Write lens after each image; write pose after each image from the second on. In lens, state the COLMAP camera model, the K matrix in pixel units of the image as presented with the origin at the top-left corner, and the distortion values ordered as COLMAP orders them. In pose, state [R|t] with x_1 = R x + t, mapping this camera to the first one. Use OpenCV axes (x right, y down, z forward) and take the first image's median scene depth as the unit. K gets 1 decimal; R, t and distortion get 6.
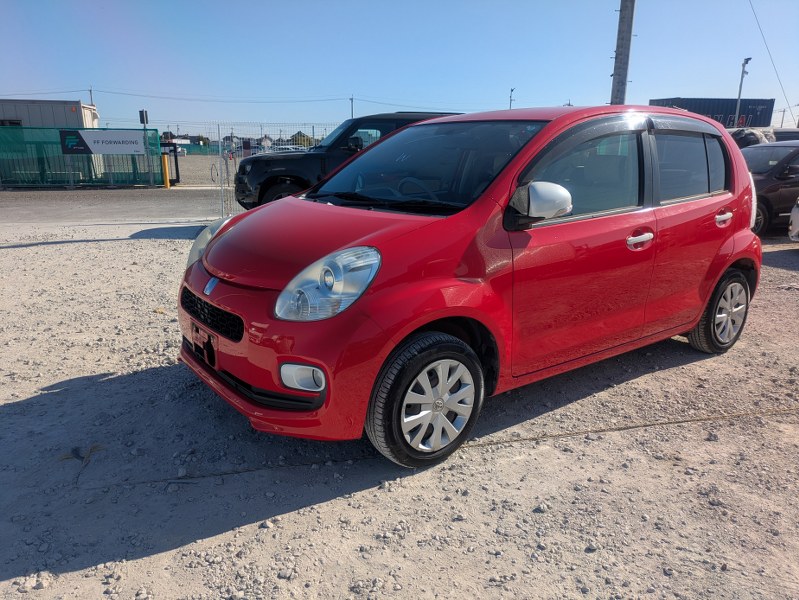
lens RADIAL K [[607.9, 0, 403.0], [0, 607.9, 312.3], [0, 0, 1]] dist [0.031781, -0.009272]
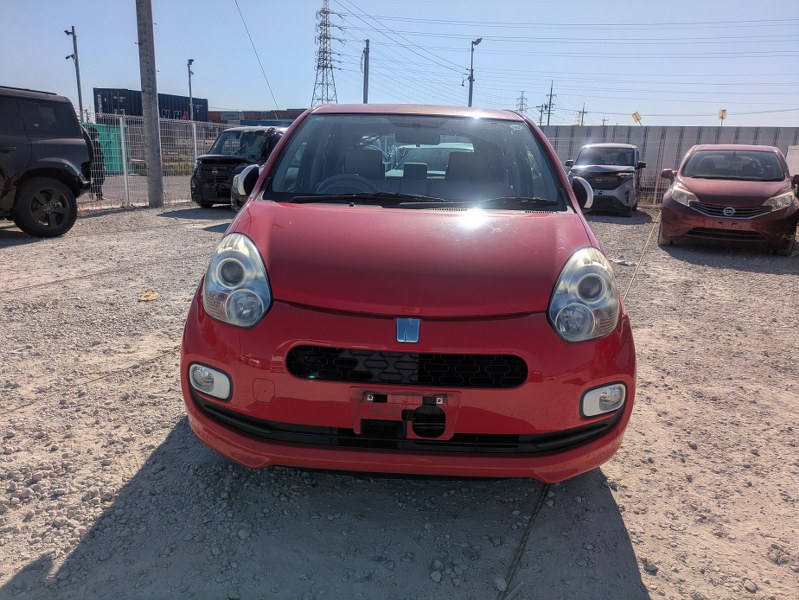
lens RADIAL K [[620.0, 0, 398.7], [0, 620.0, 287.6], [0, 0, 1]] dist [0.029642, -0.003943]
pose [[0.608458, -0.157764, 0.777746, -0.969635], [0.180474, 0.981870, 0.057979, -0.148807], [-0.772792, 0.105085, 0.625899, 0.605357]]
